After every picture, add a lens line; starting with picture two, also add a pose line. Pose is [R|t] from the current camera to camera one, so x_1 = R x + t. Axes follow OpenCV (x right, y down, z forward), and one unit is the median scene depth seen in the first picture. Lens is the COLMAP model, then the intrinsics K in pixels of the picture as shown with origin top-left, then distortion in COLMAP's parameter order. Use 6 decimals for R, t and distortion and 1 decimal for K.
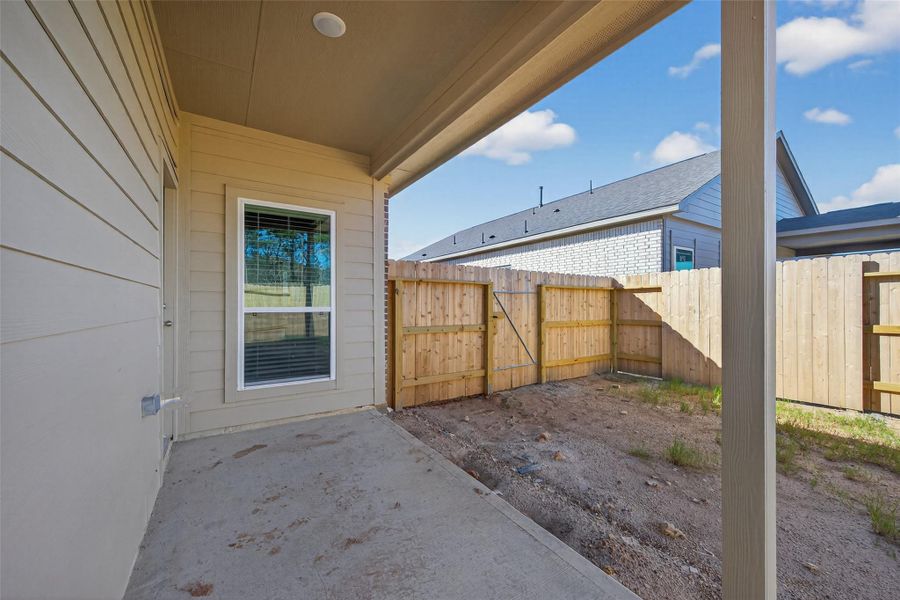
lens RADIAL K [[353.5, 0, 438.6], [0, 353.5, 304.6], [0, 0, 1]] dist [-0.000545, -0.000157]
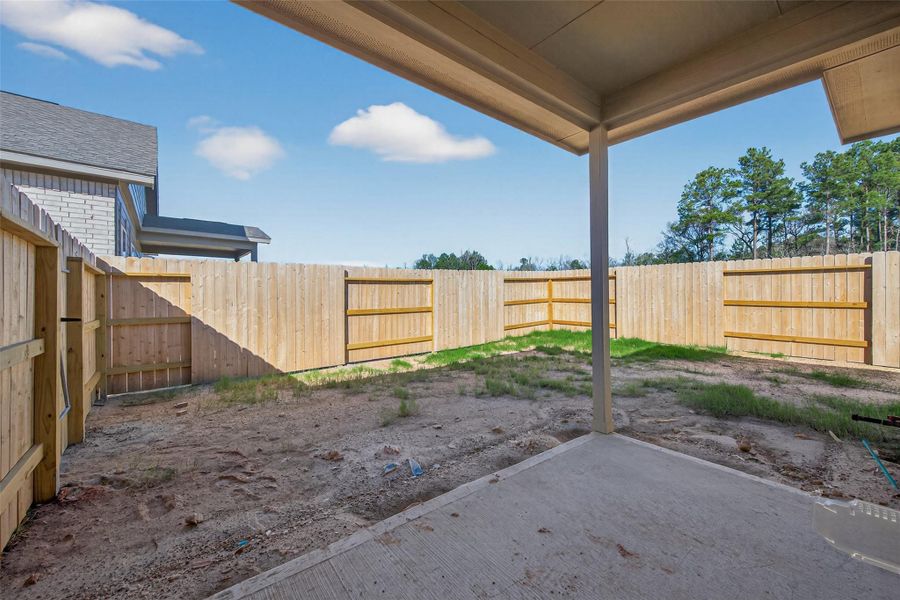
lens RADIAL K [[365.2, 0, 475.8], [0, 365.2, 300.7], [0, 0, 1]] dist [-0.000232, -0.000091]
pose [[-0.173930, -0.000117, 0.984758, -0.502069], [0.008891, 0.999959, 0.001689, 0.019669], [-0.984718, 0.009050, -0.173921, 0.708212]]
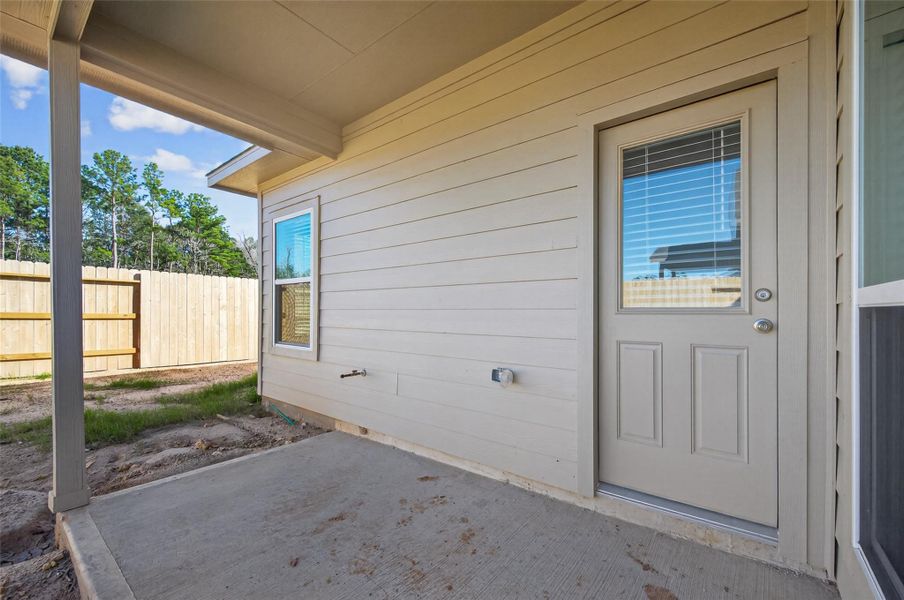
lens RADIAL K [[364.0, 0, 457.1], [0, 364.0, 301.5], [0, 0, 1]] dist [0.013264, -0.000001]
pose [[-0.934565, -0.009535, -0.355664, -0.085260], [-0.001722, 0.999750, -0.022278, 0.022587], [0.355788, -0.020208, -0.934348, 1.009722]]
